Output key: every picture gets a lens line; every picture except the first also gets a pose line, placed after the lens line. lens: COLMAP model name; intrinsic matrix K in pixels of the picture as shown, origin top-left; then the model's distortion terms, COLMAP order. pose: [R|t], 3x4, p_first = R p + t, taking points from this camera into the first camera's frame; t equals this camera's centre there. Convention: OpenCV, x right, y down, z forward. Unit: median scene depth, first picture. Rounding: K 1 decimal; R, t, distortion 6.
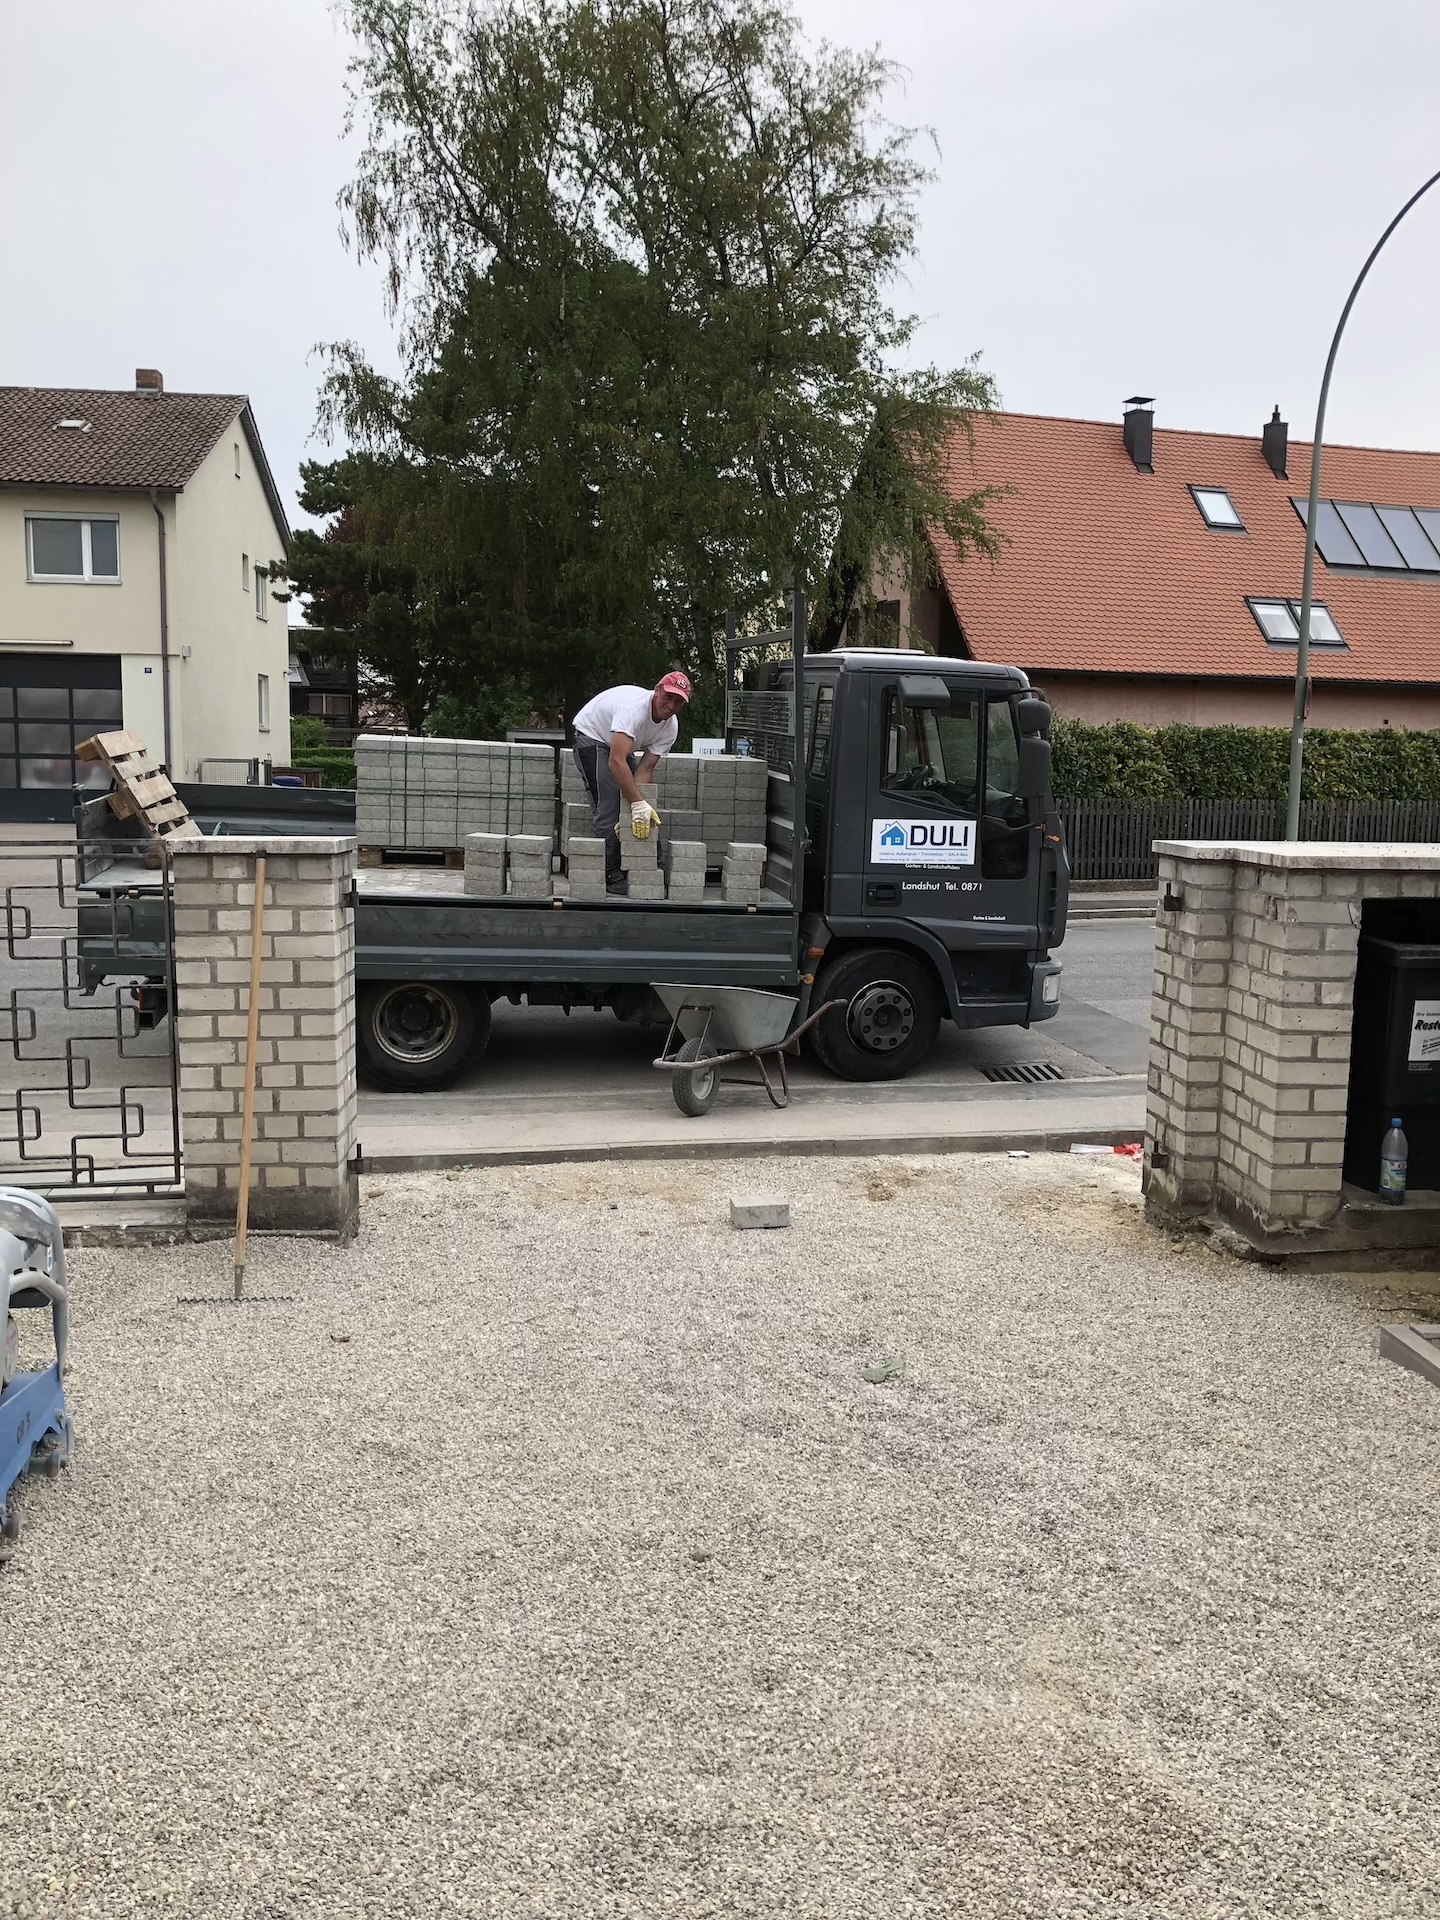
lens RADIAL K [[1570.4, 0, 725.9], [0, 1570.4, 962.4], [0, 0, 1]] dist [-0.049178, 0.032213]
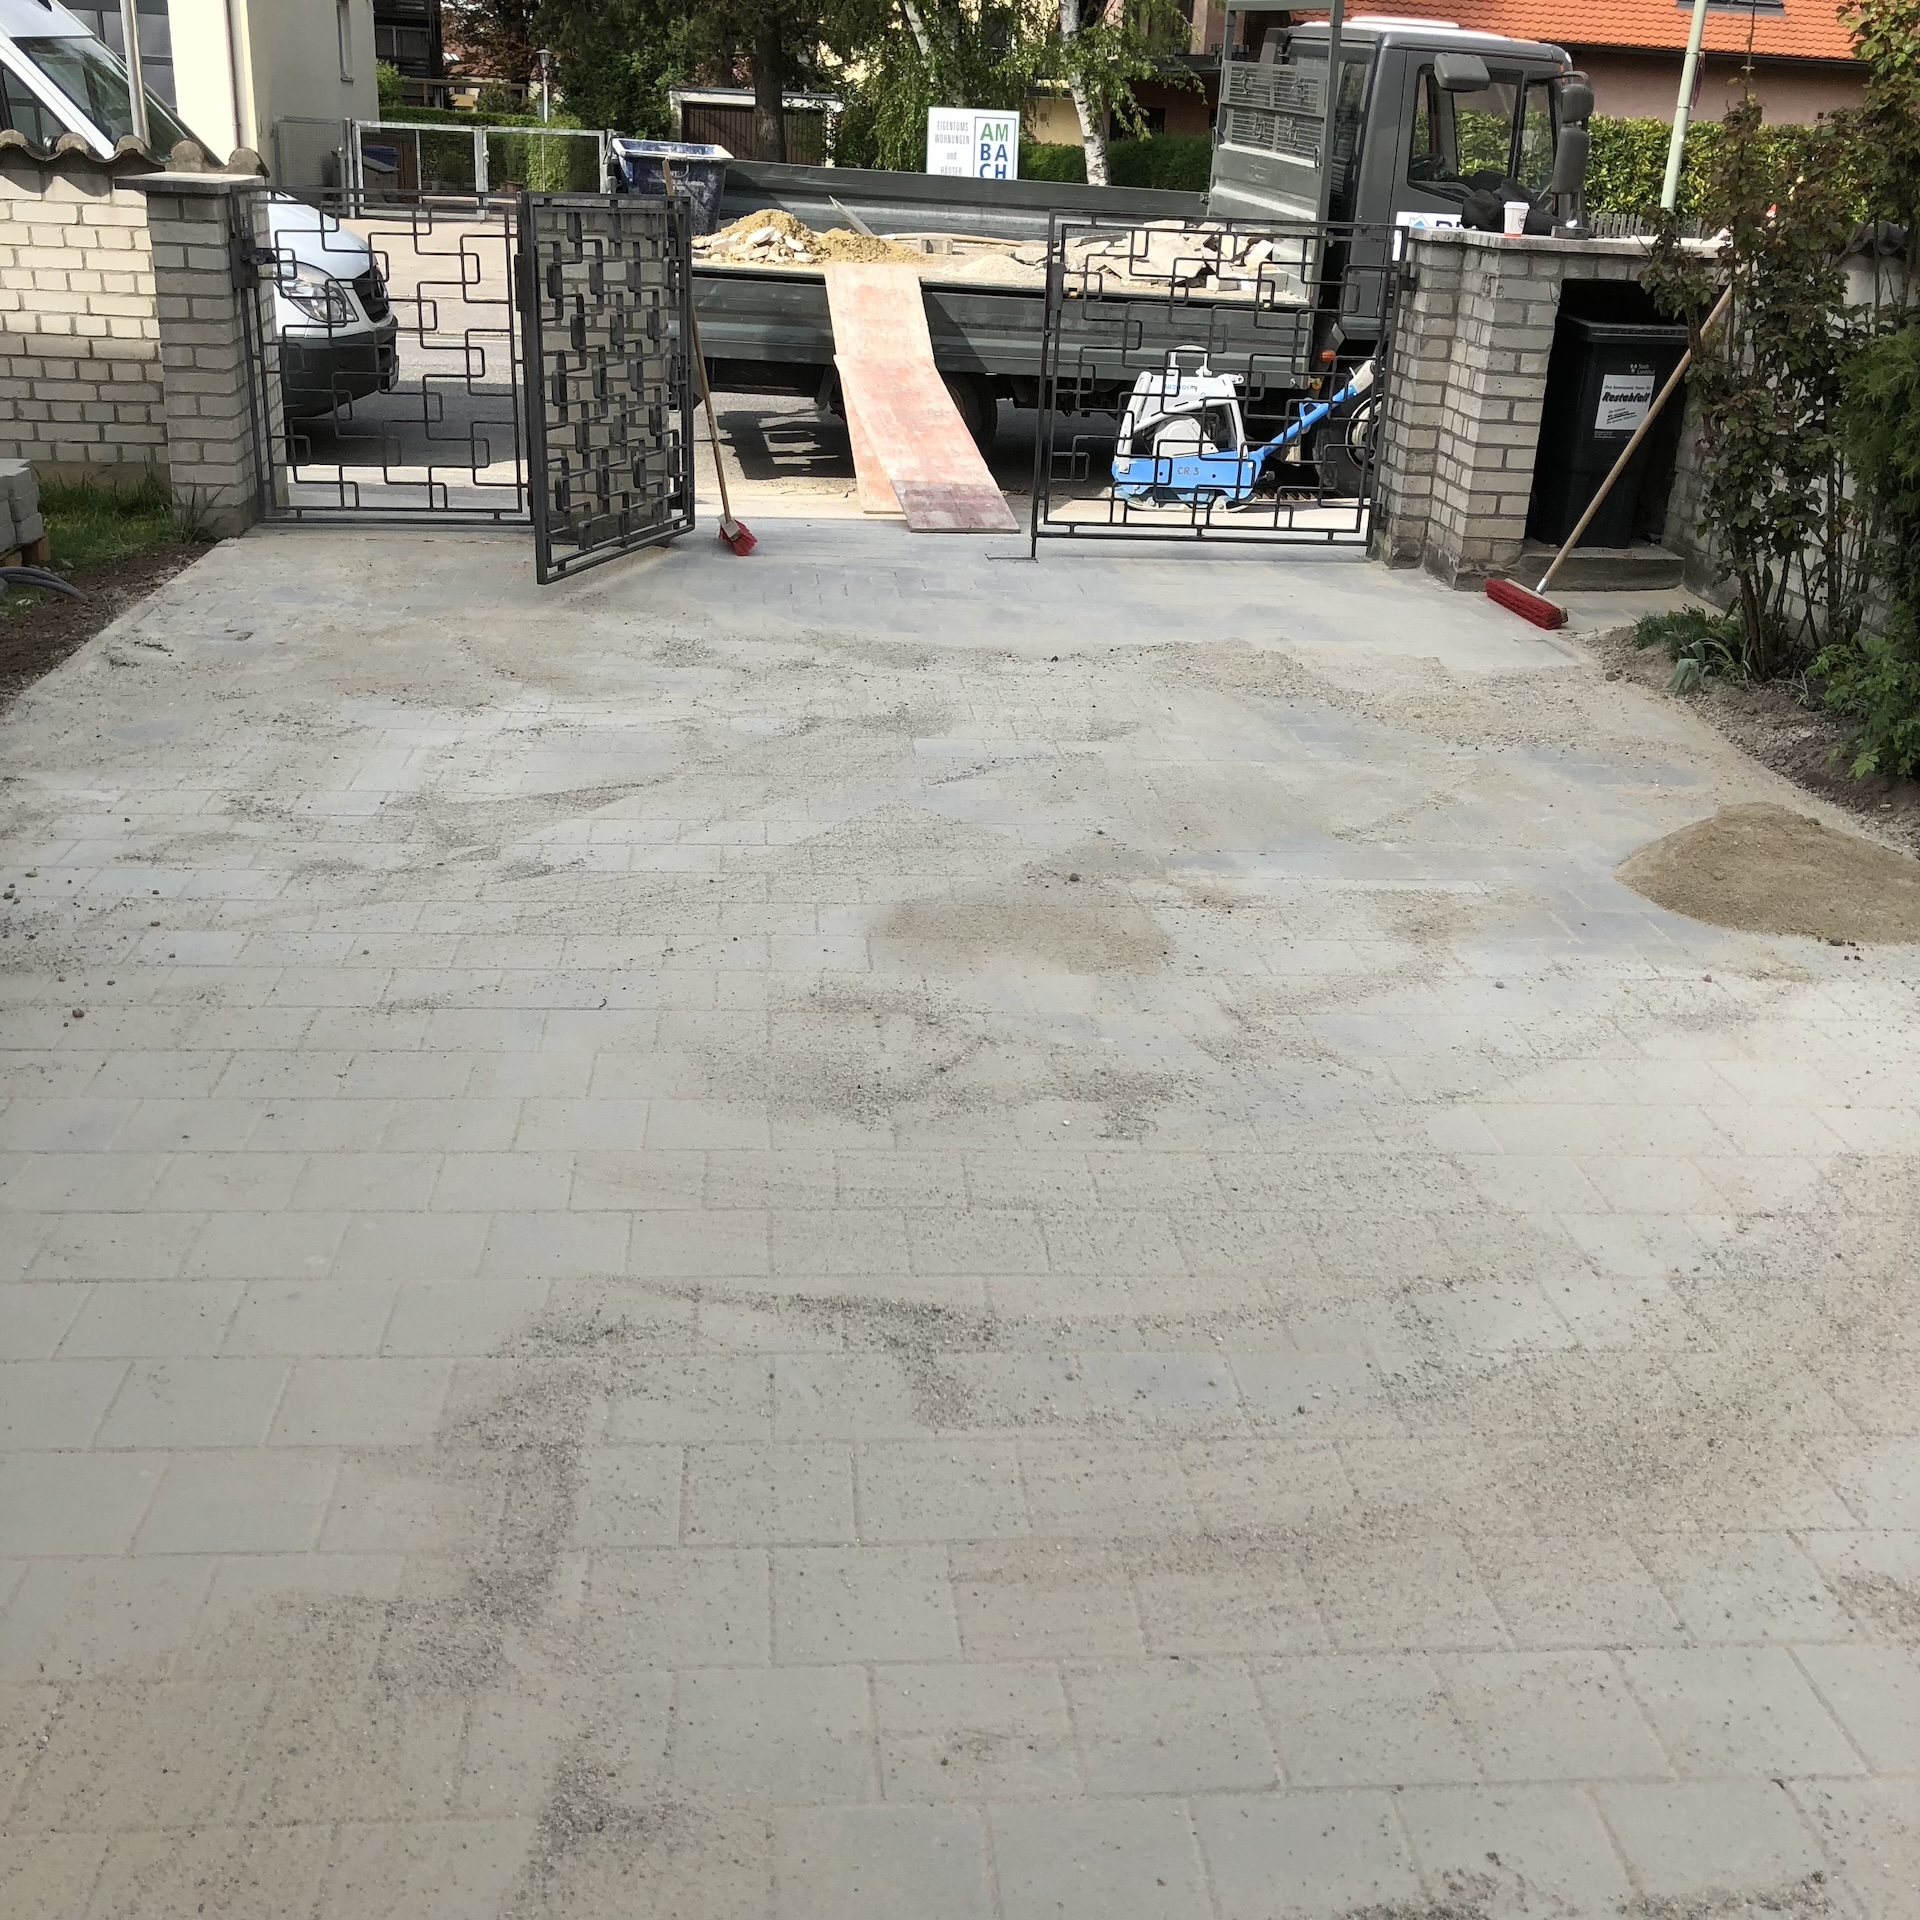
lens RADIAL K [[2030.1, 0, 950.3], [0, 2030.1, 973.2], [0, 0, 1]] dist [-0.009332, 0.000000]
pose [[0.999456, 0.030837, 0.011672, -0.047562], [-0.032799, 0.966052, 0.256259, 0.083625], [-0.003374, -0.256502, 0.966538, -0.566487]]
